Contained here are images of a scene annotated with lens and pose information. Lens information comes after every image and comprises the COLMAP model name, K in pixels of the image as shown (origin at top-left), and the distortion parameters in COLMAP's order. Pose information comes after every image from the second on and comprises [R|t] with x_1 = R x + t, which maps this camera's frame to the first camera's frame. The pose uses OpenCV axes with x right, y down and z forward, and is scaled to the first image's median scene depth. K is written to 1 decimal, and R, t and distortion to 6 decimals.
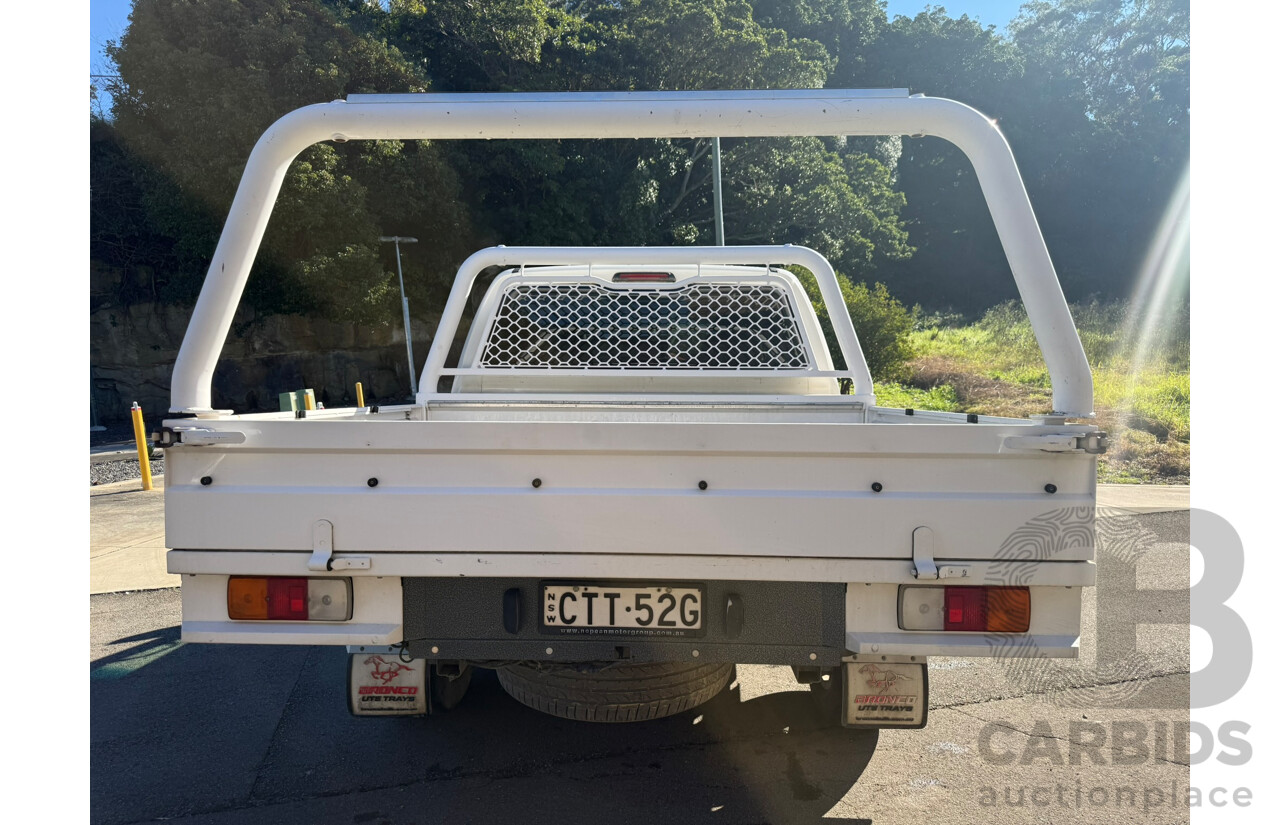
lens RADIAL K [[790.7, 0, 638.6], [0, 790.7, 387.8], [0, 0, 1]] dist [0.036854, -0.061227]
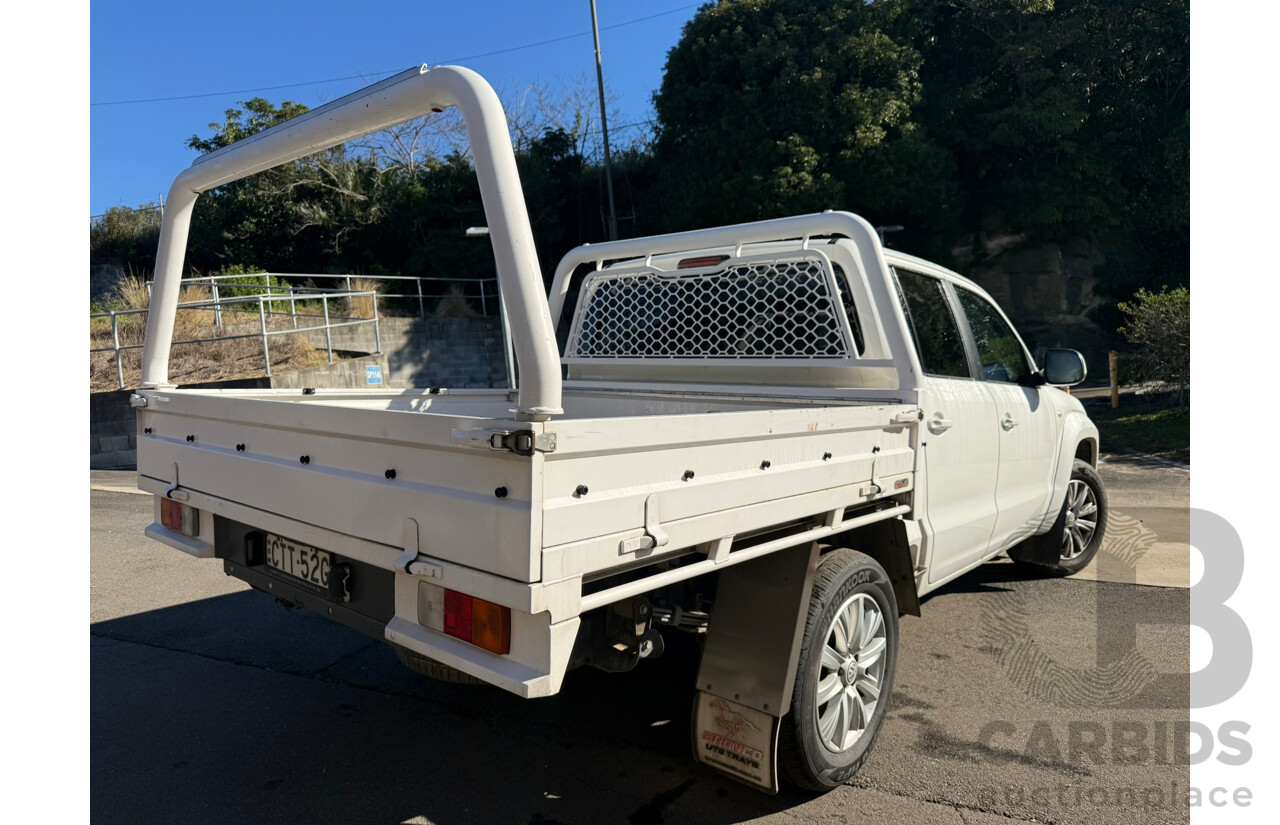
lens RADIAL K [[790.7, 0, 638.6], [0, 790.7, 387.8], [0, 0, 1]] dist [0.036854, -0.061227]
pose [[0.775490, 0.020788, -0.631018, 0.558395], [-0.013335, 0.999774, 0.016548, -0.002151], [0.631219, -0.004418, 0.775592, 0.204735]]
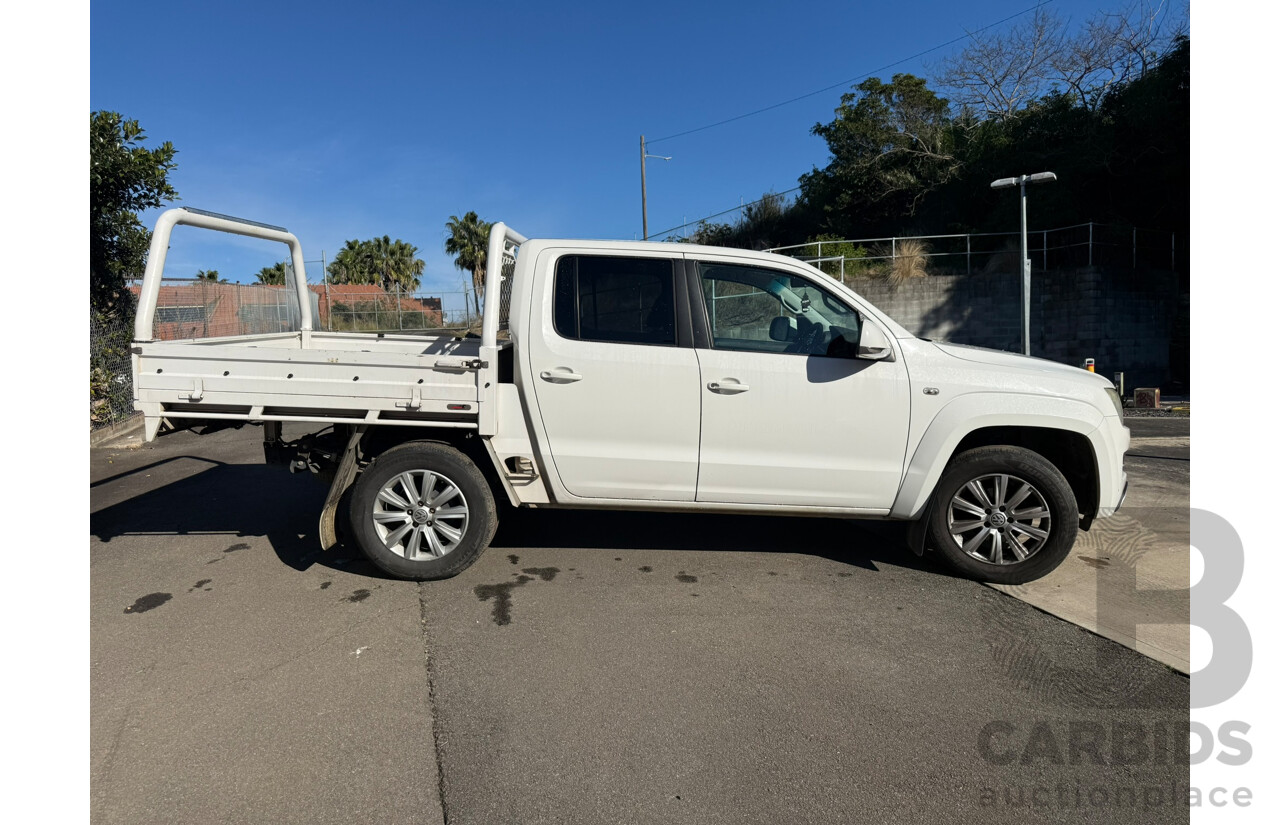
lens RADIAL K [[790.7, 0, 638.6], [0, 790.7, 387.8], [0, 0, 1]] dist [0.036854, -0.061227]
pose [[0.023088, 0.094434, -0.995263, 1.398949], [-0.032664, 0.995068, 0.093658, -0.043142], [0.999200, 0.030347, 0.026059, 1.151828]]
